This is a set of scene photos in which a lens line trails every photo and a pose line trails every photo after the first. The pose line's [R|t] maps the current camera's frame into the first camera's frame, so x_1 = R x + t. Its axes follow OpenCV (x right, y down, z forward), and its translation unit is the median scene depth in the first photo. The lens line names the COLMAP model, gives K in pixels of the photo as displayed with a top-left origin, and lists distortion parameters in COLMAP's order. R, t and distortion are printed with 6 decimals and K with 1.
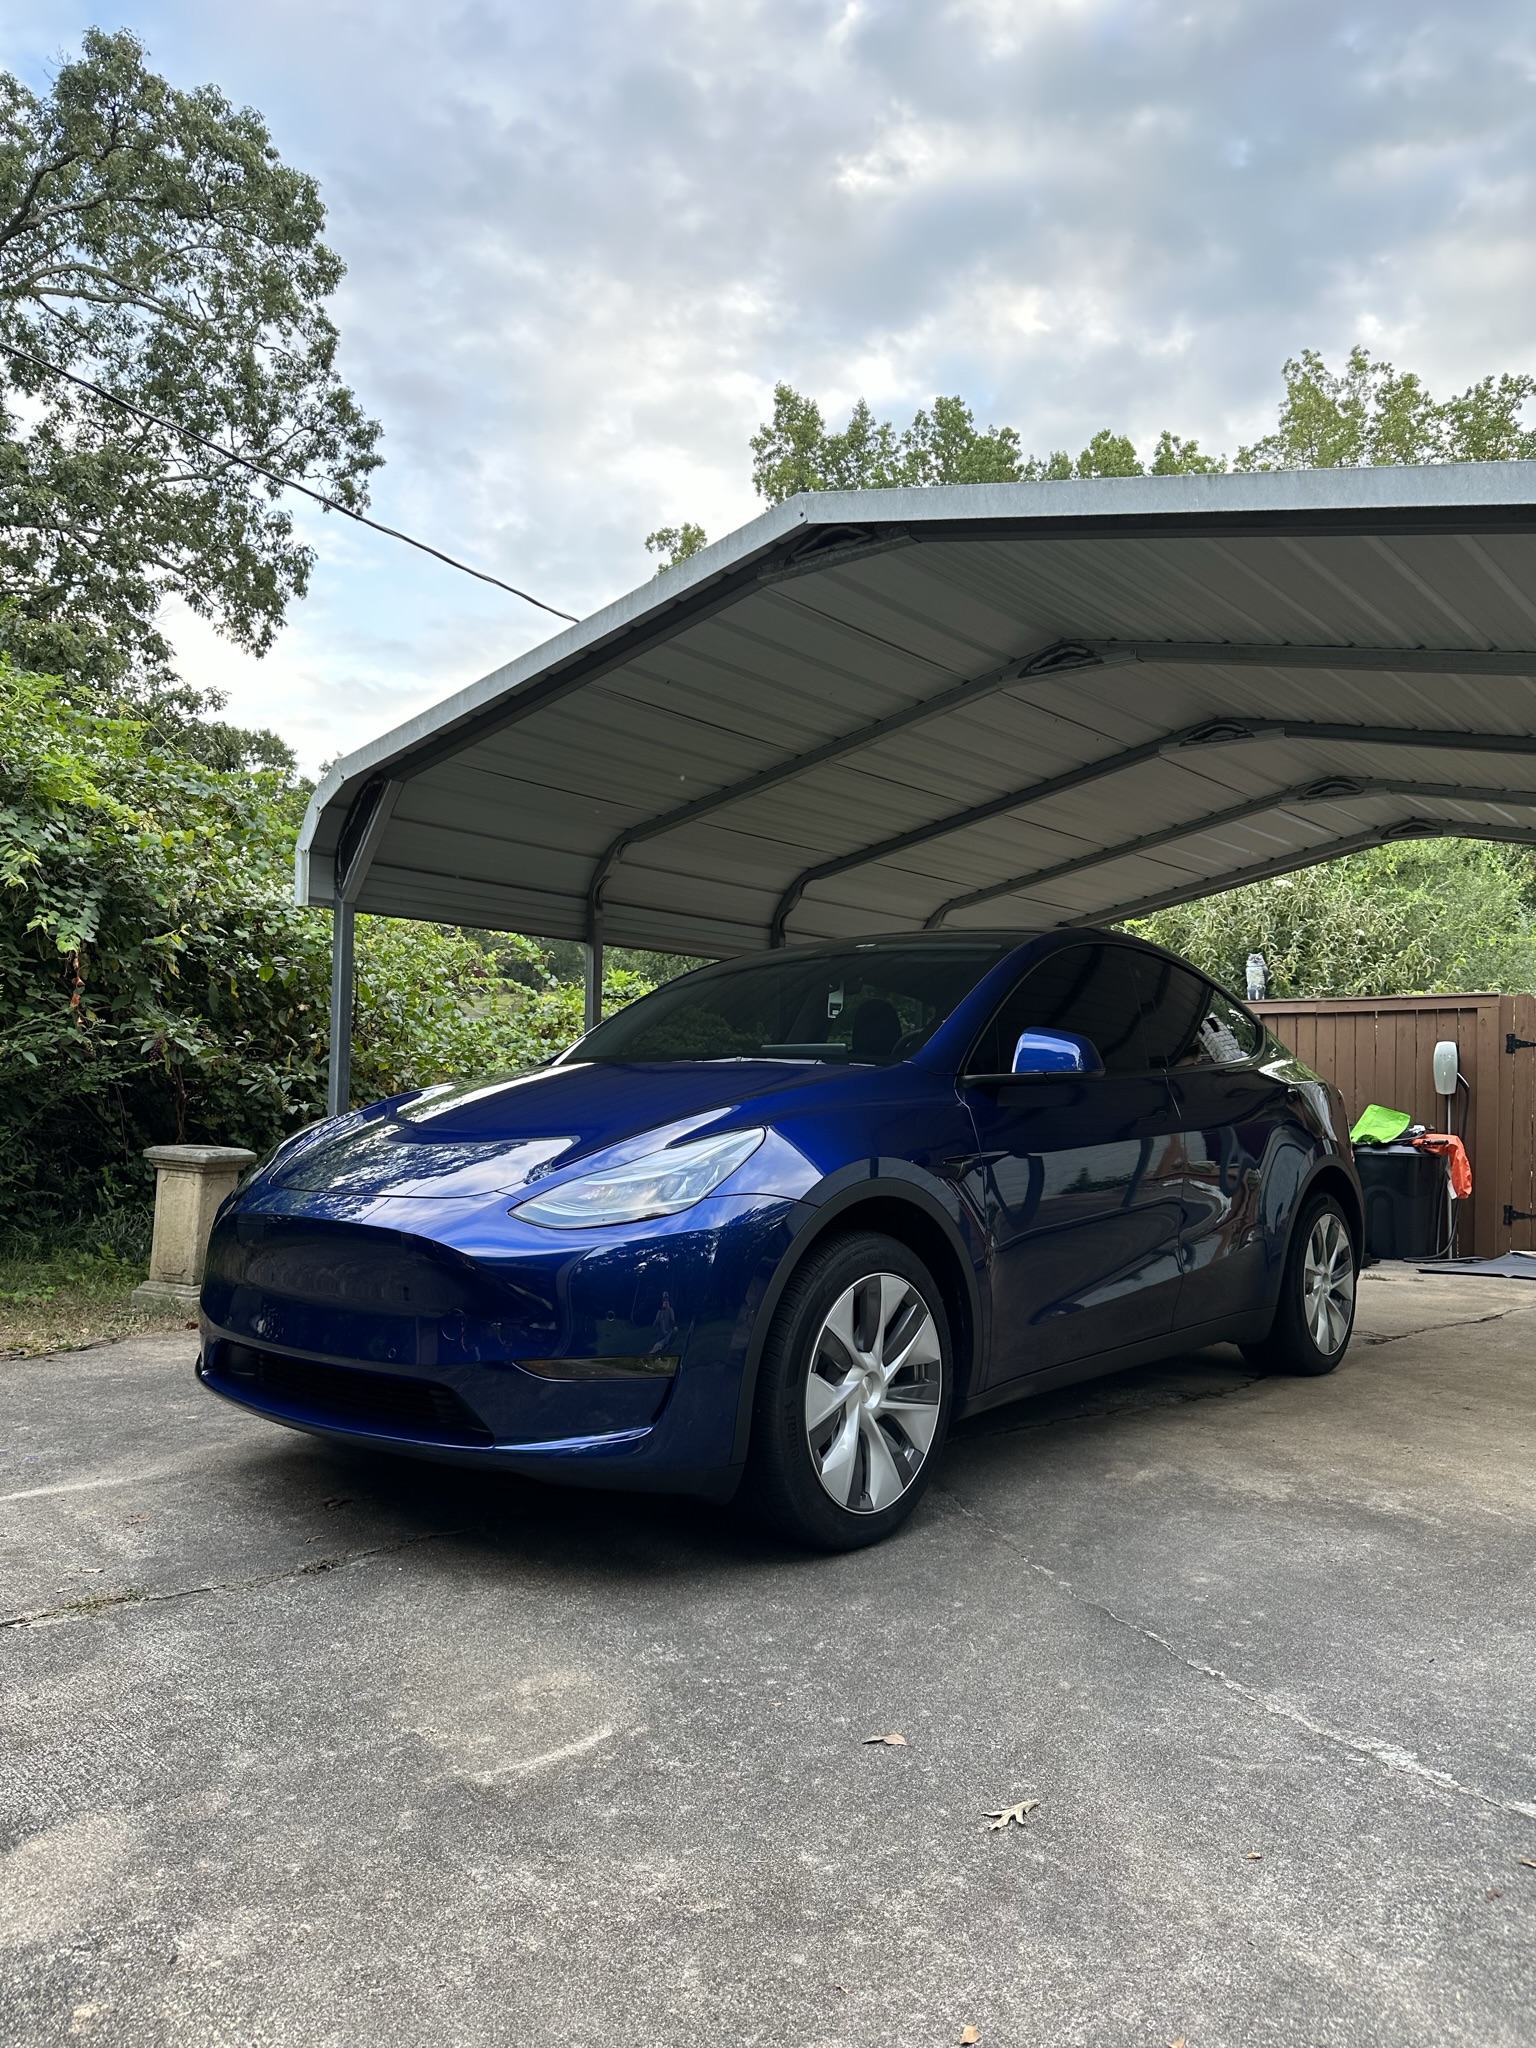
lens RADIAL K [[1424.2, 0, 768.0], [0, 1424.2, 1024.0], [0, 0, 1]] dist [-0.000368, -0.001931]
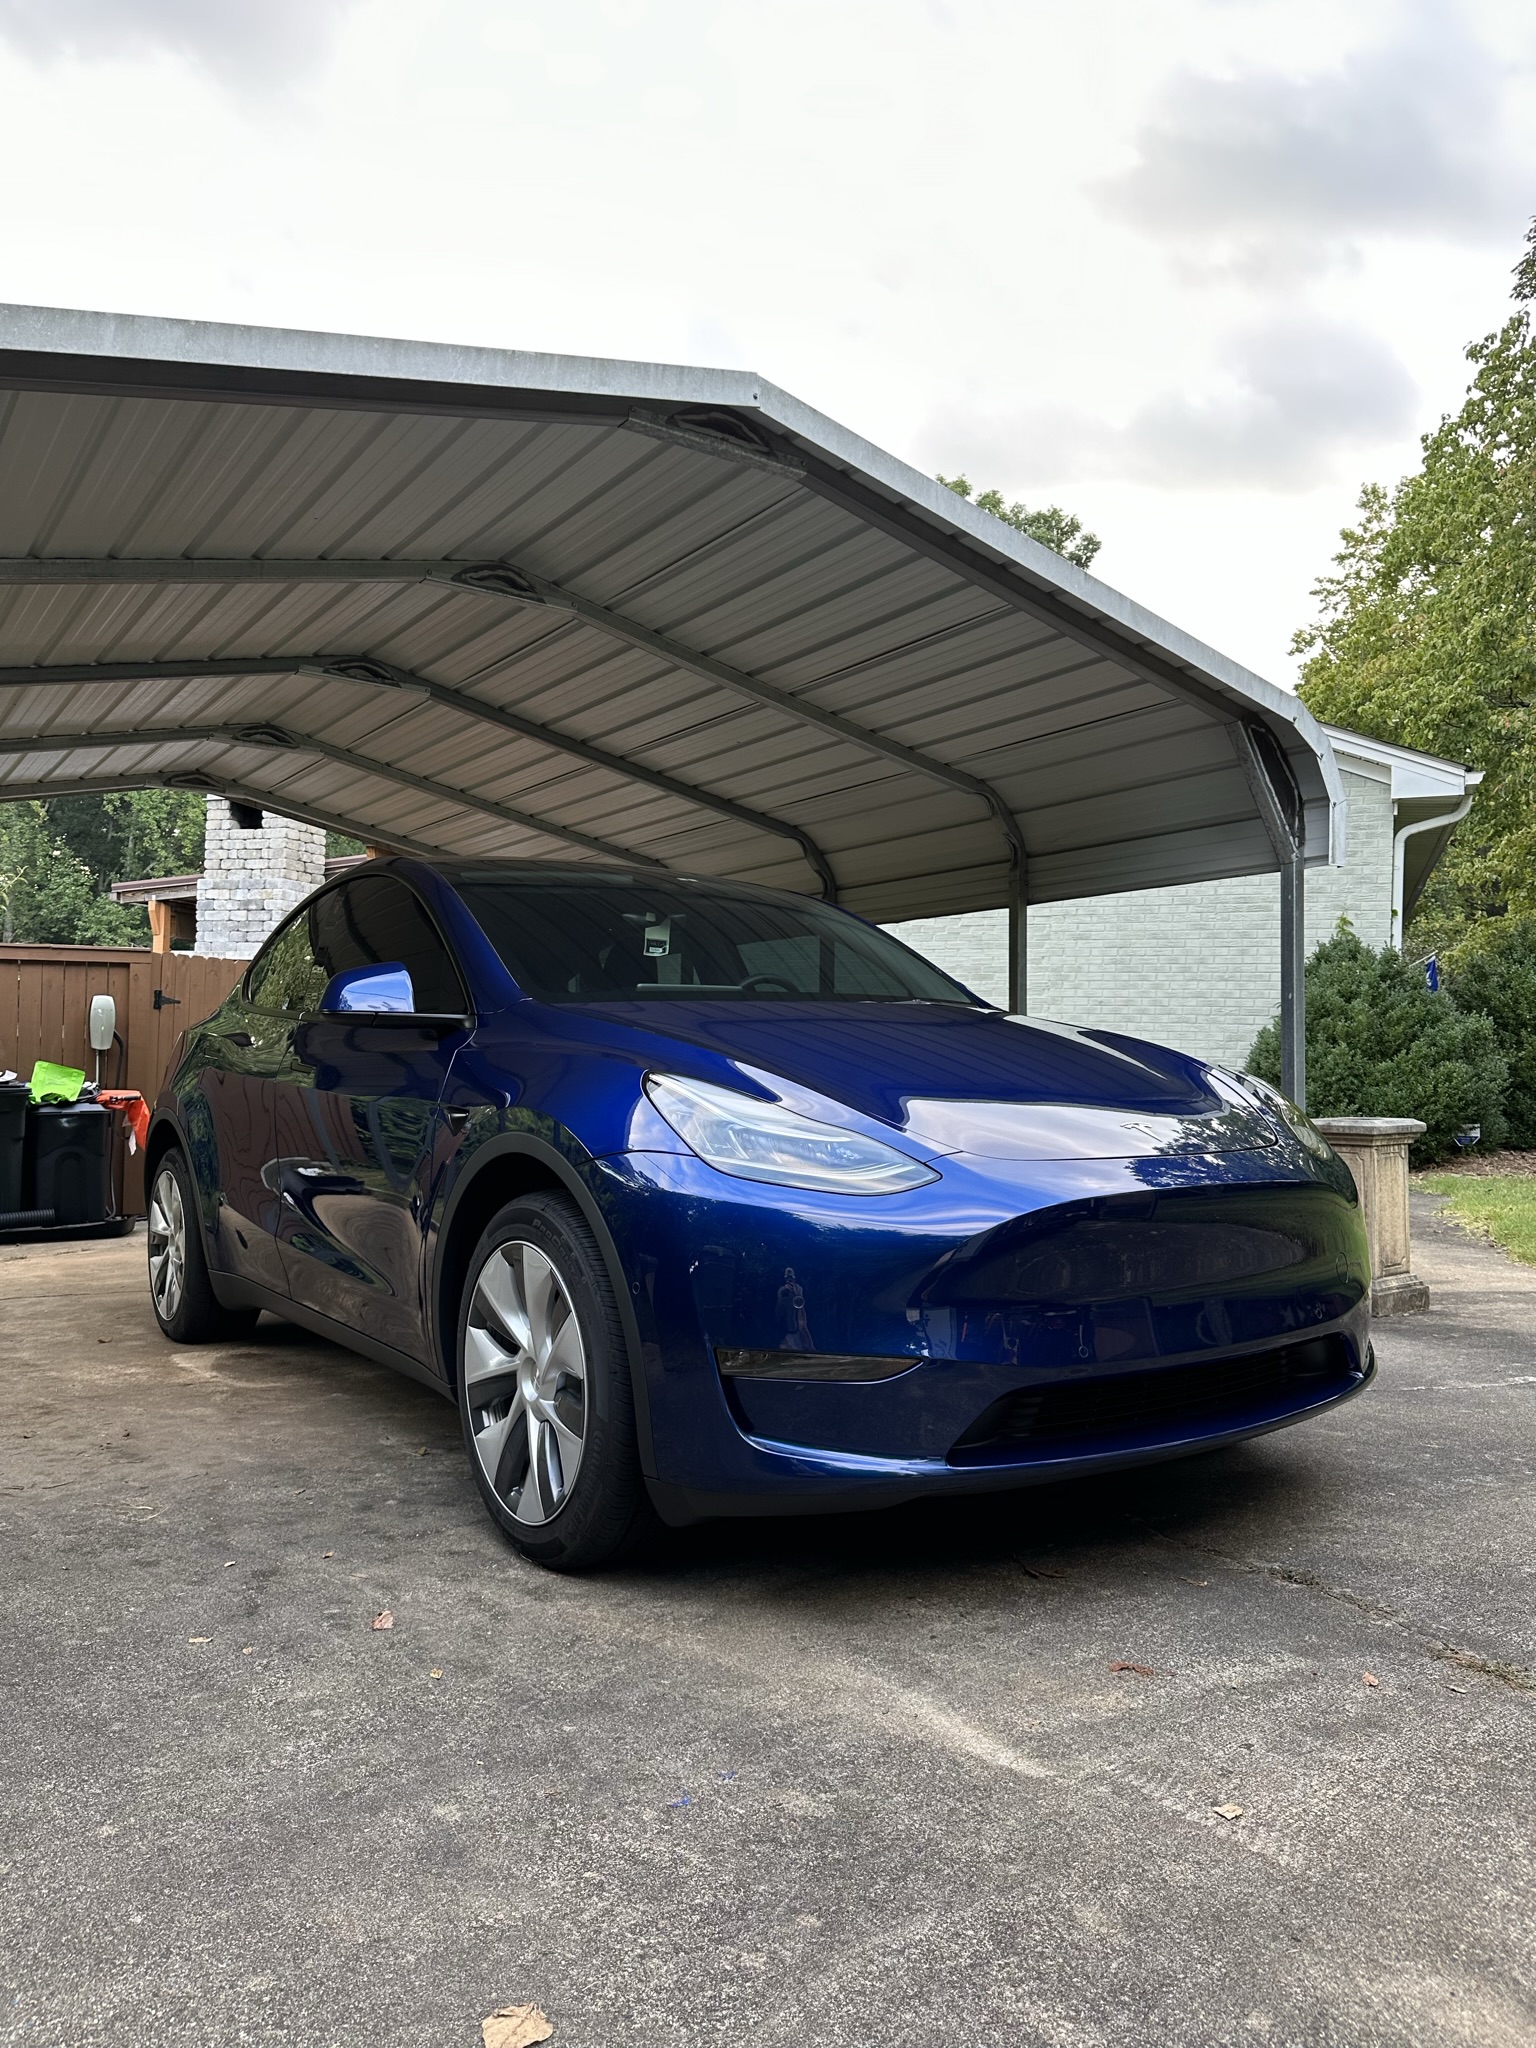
lens RADIAL K [[1424.2, 0, 768.0], [0, 1424.2, 1024.0], [0, 0, 1]] dist [-0.000368, -0.001931]
pose [[0.263669, 0.019208, 0.964422, -1.009191], [-0.045768, 0.998925, -0.007383, 0.053546], [-0.963527, -0.042193, 0.264264, 0.891301]]
